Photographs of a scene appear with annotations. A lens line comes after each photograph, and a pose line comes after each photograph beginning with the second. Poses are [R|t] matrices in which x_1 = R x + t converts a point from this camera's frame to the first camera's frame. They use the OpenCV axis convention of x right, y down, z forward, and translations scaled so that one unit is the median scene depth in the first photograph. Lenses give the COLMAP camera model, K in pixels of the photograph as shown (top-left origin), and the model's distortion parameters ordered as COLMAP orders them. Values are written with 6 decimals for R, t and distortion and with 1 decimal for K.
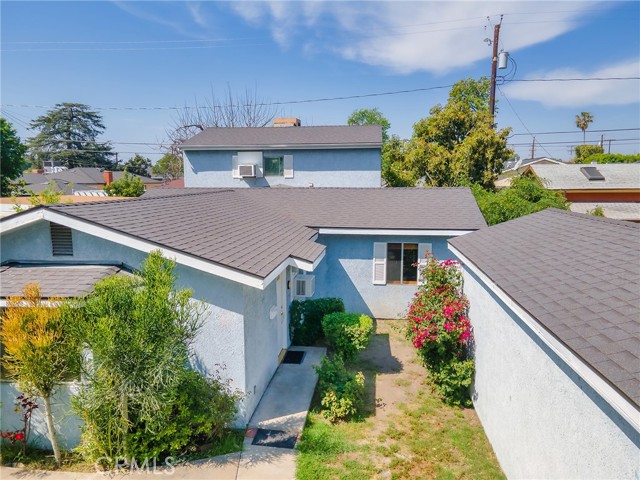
lens RADIAL K [[432.6, 0, 327.8], [0, 432.6, 251.0], [0, 0, 1]] dist [0.047286, 0.002210]
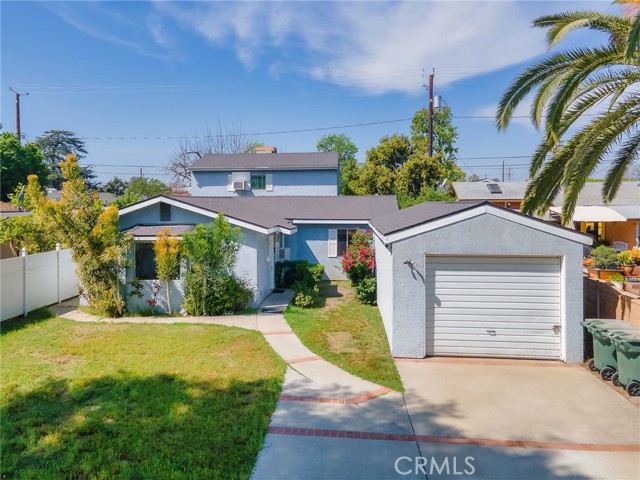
lens RADIAL K [[474.7, 0, 316.1], [0, 474.7, 239.1], [0, 0, 1]] dist [0.047721, 0.005802]
pose [[0.999212, -0.006858, 0.039101, -0.002224], [0.010419, 0.995743, -0.091588, 0.113472], [-0.038306, 0.091923, 0.995029, -0.446071]]
